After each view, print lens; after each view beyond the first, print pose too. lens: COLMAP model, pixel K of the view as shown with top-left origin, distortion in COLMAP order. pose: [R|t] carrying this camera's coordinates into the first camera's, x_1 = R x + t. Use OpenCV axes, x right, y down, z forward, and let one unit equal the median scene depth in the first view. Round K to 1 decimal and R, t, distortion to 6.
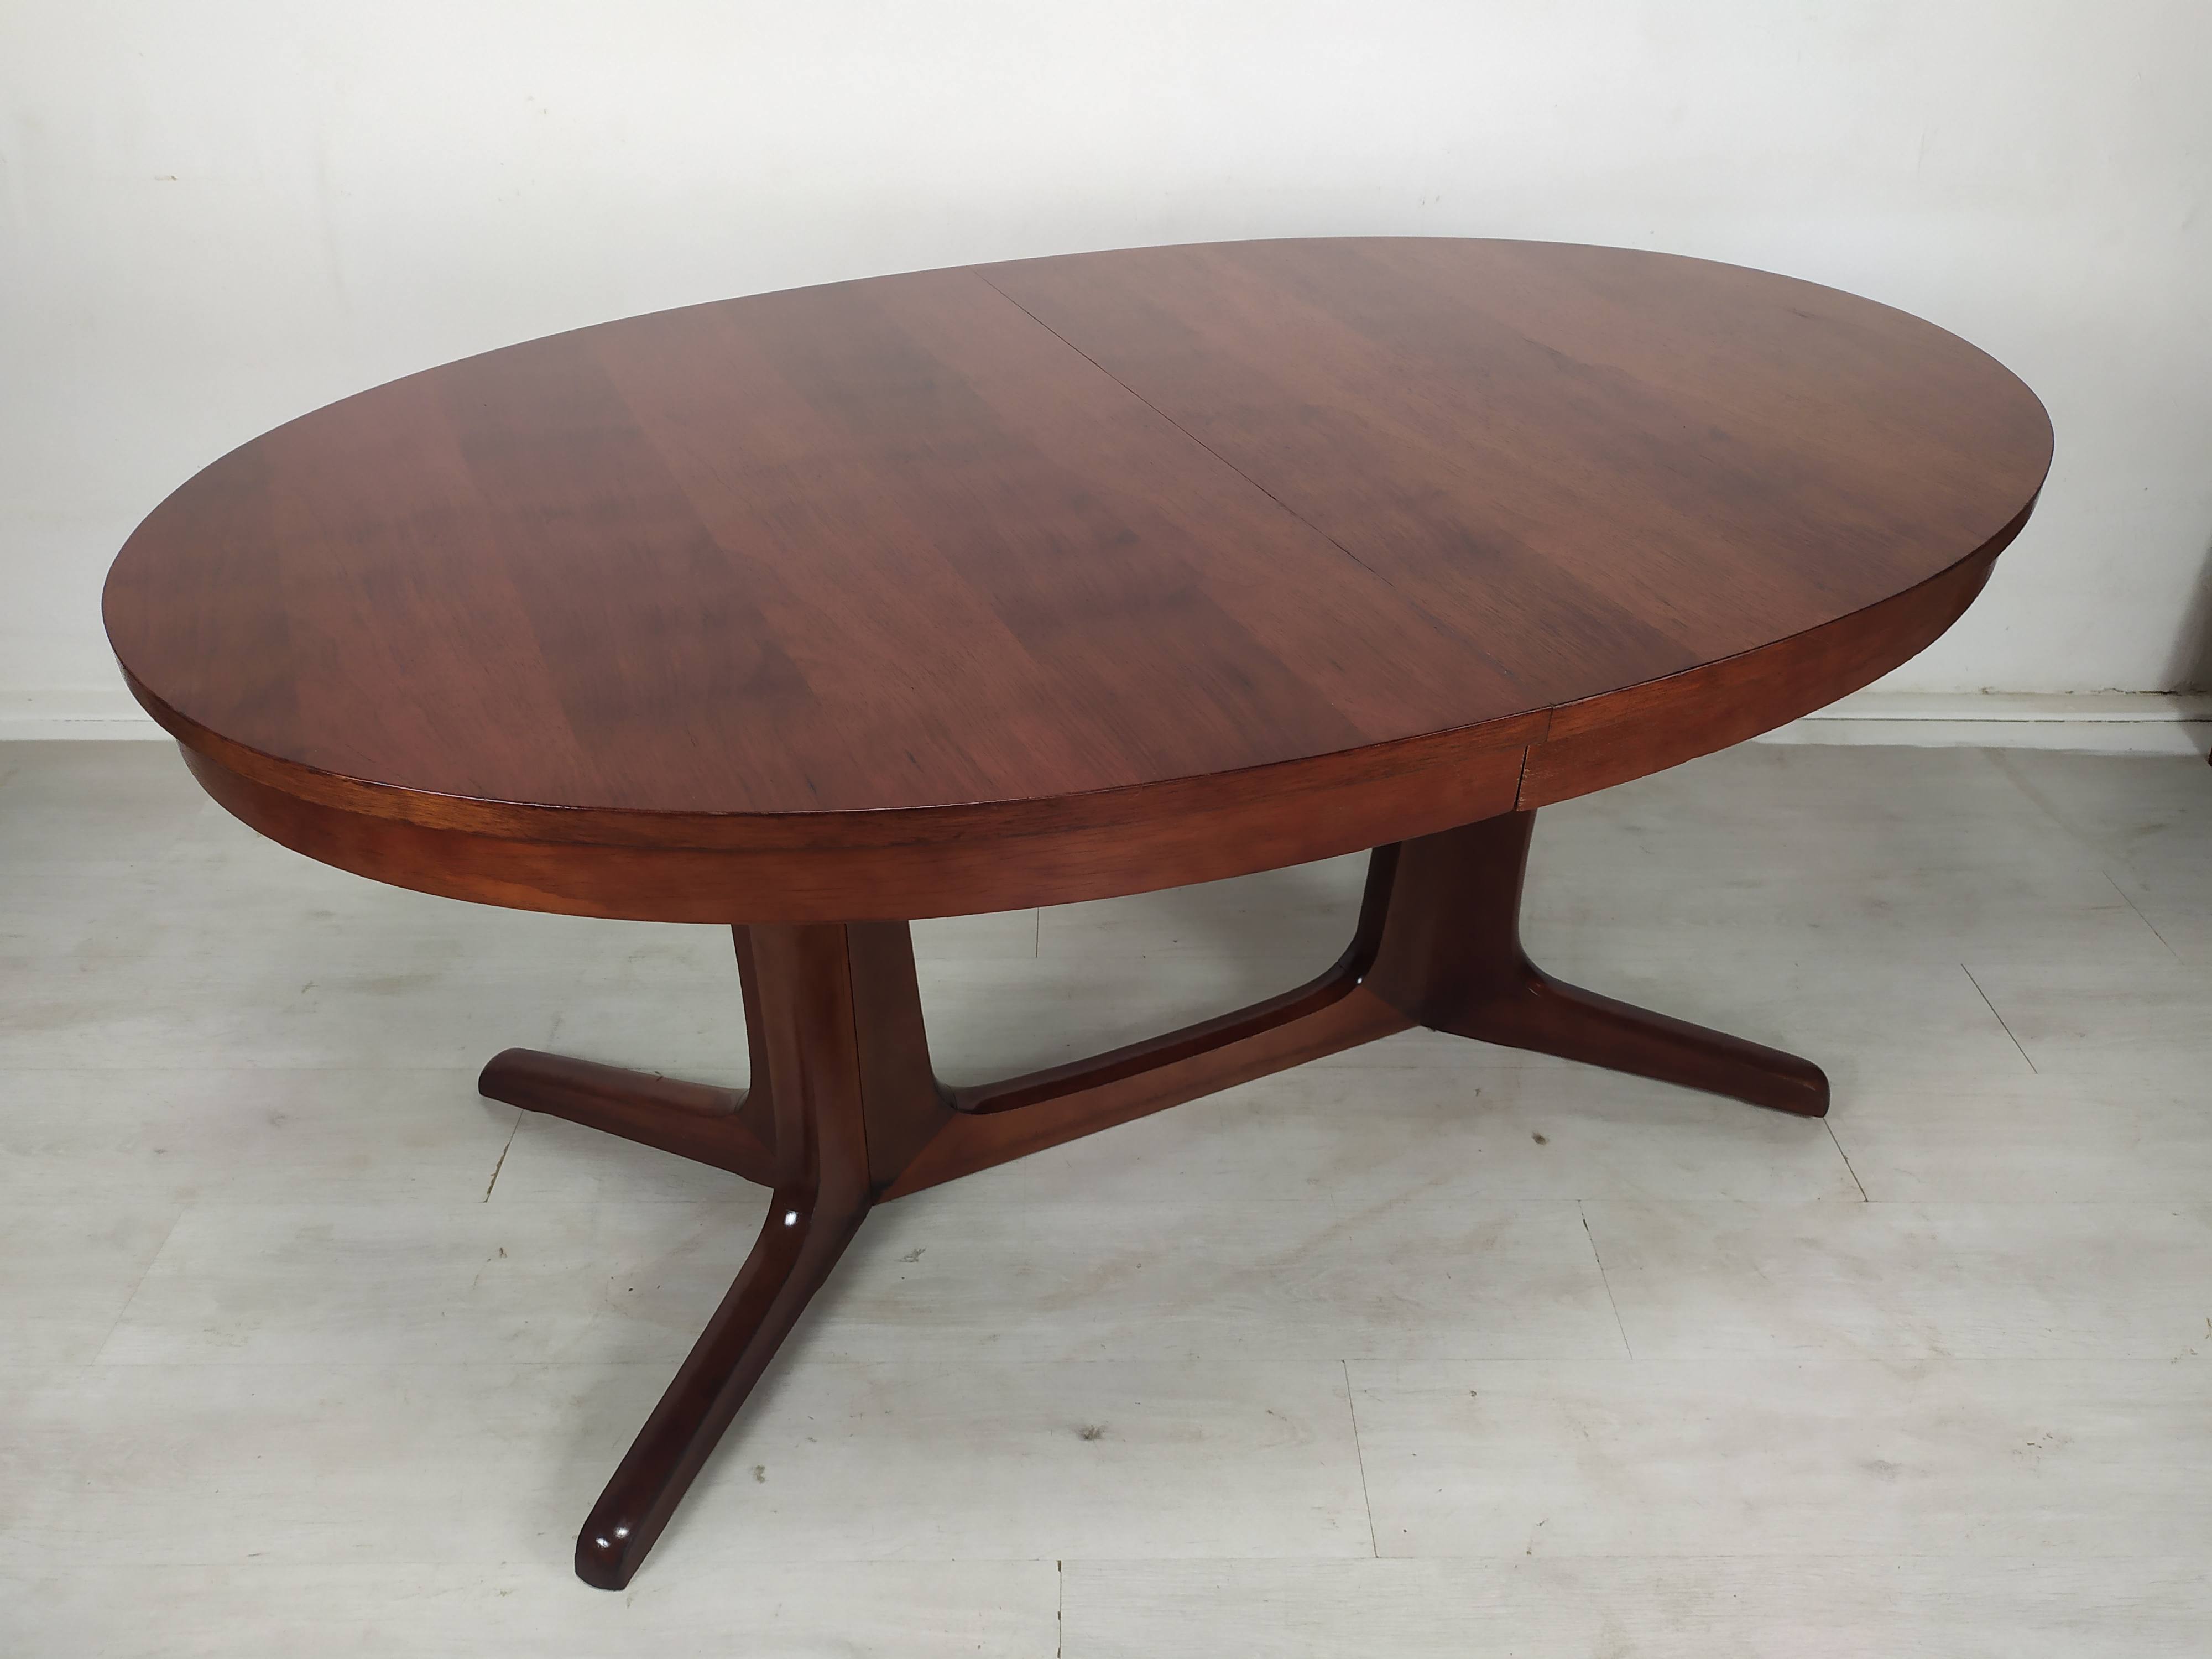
lens RADIAL K [[1721.6, 0, 1106.0], [0, 1721.6, 829.5], [0, 0, 1]] dist [0.075016, -0.083886]
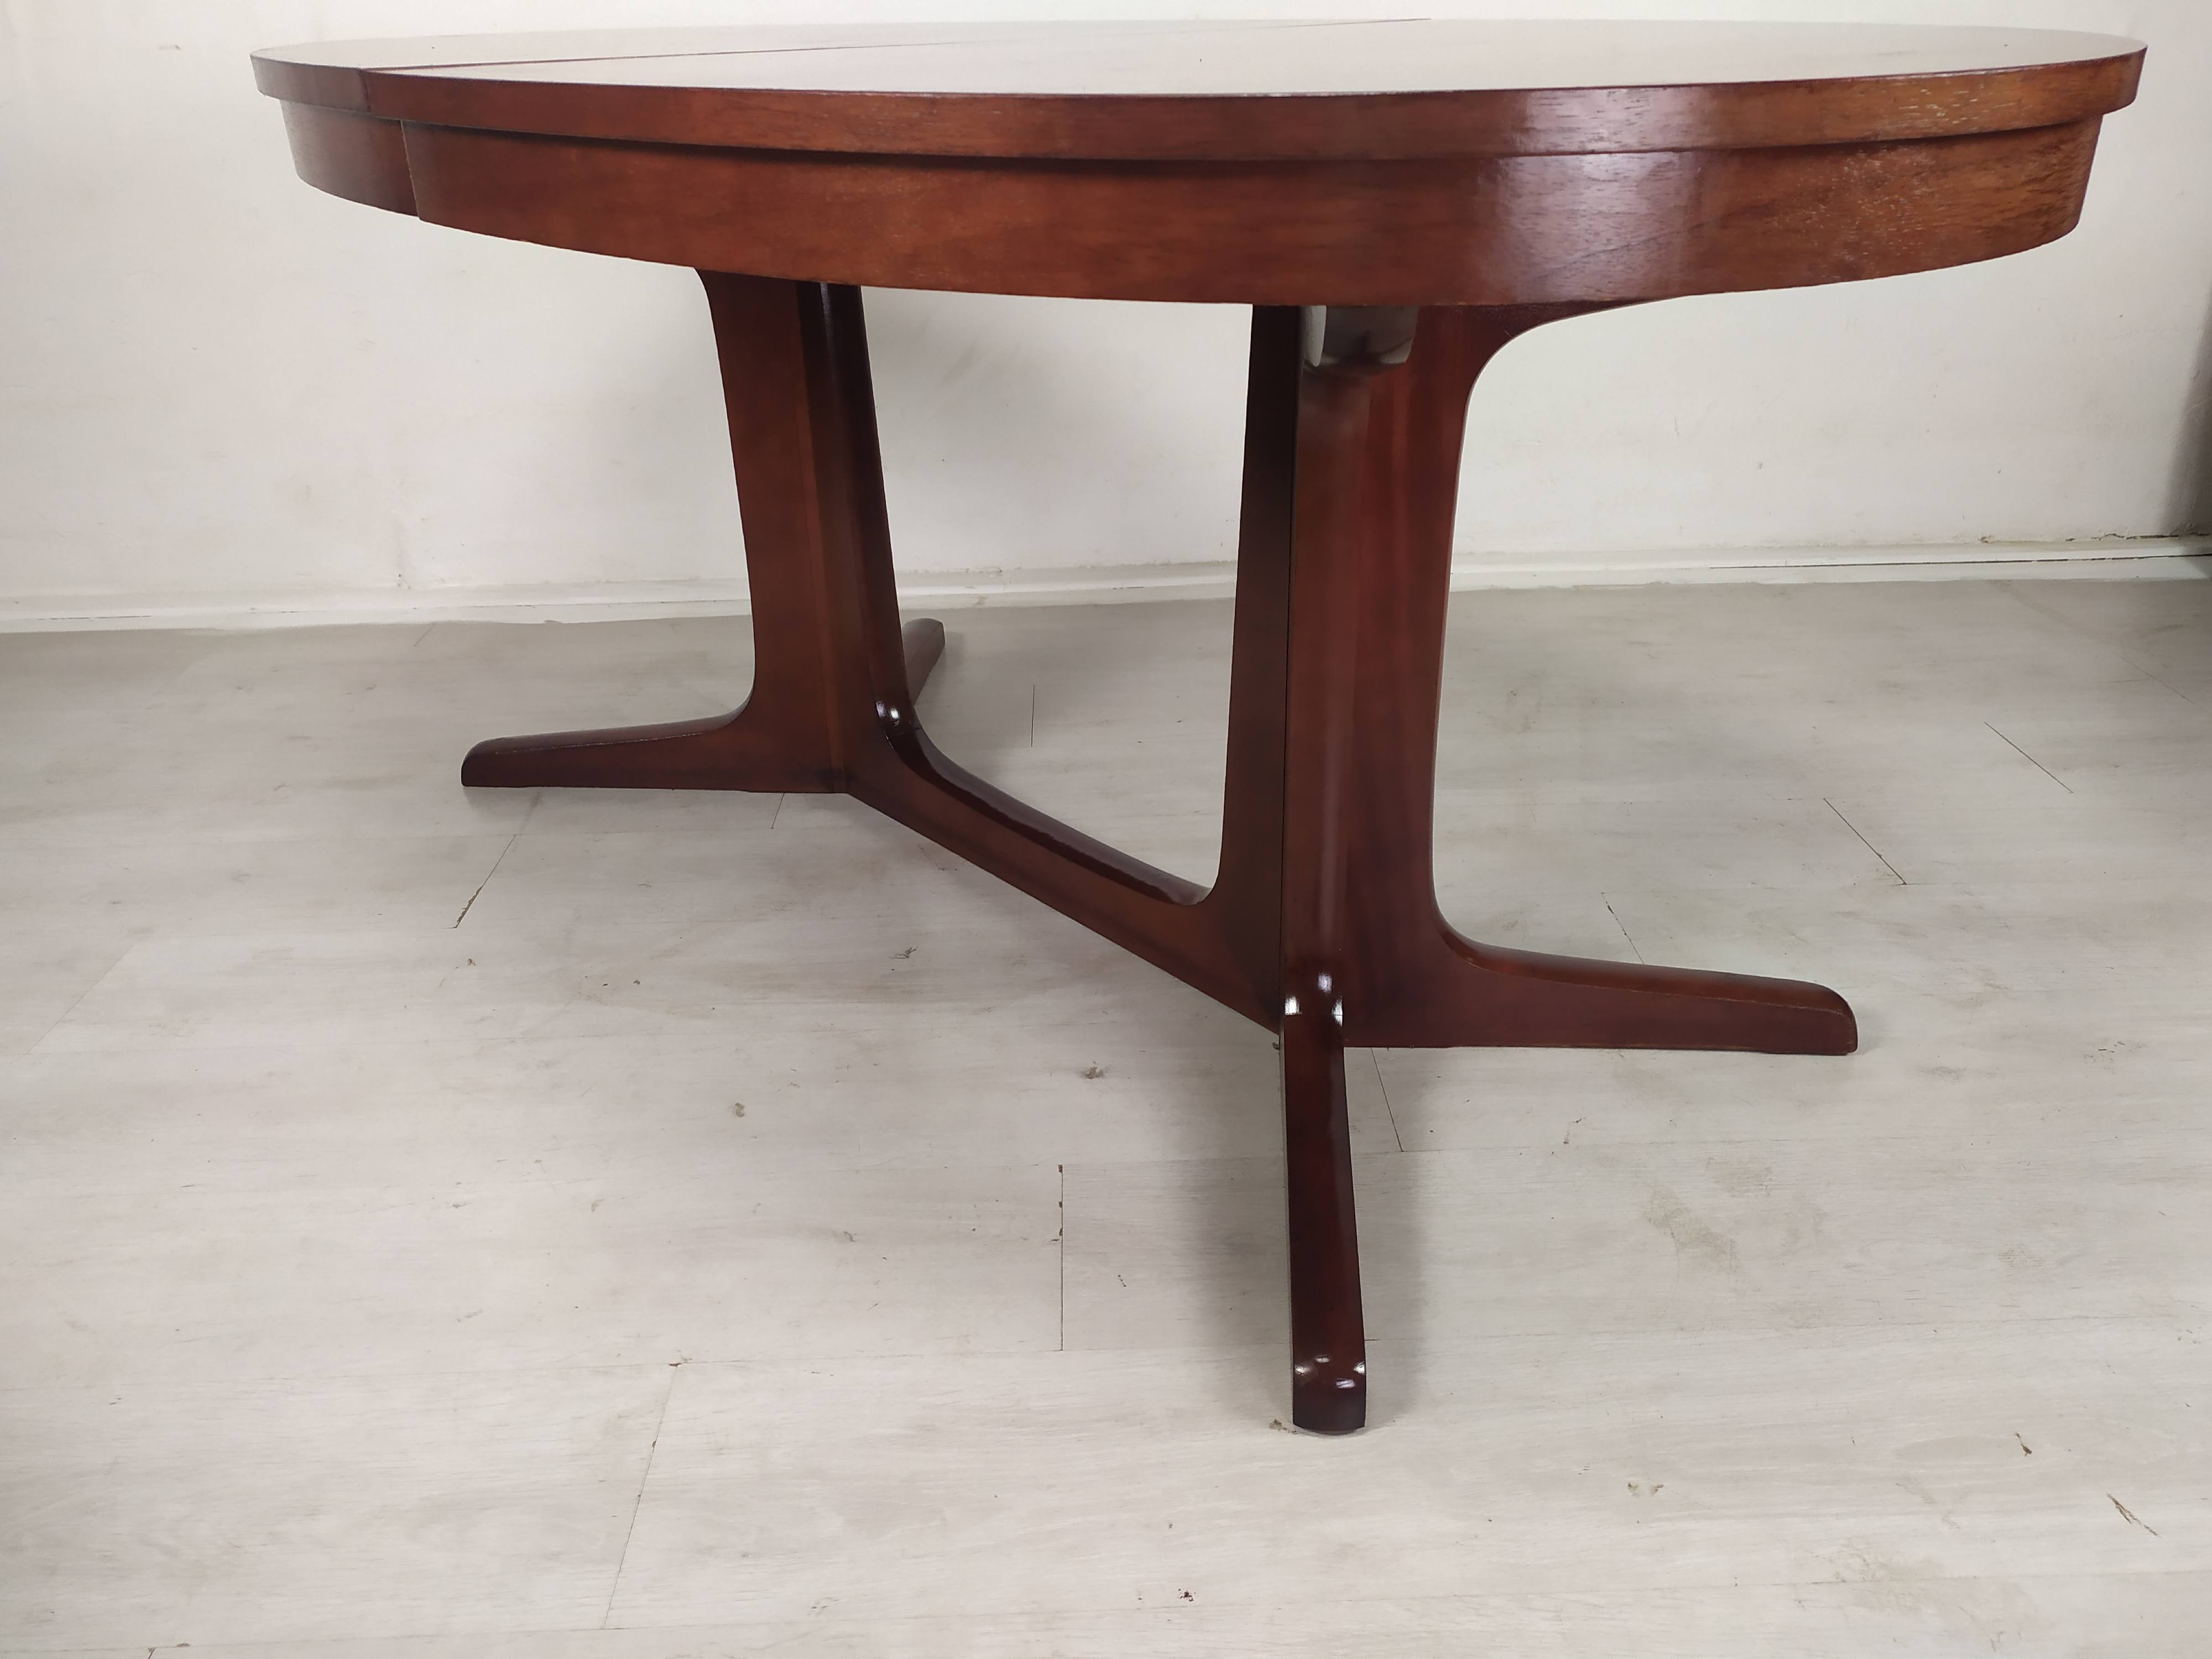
lens RADIAL K [[1721.6, 0, 1106.0], [0, 1721.6, 829.5], [0, 0, 1]] dist [0.075016, -0.083886]
pose [[0.999387, -0.034580, -0.005415, 0.007232], [0.033496, 0.989779, -0.138624, 0.307321], [0.010153, 0.138357, 0.990330, 0.052569]]
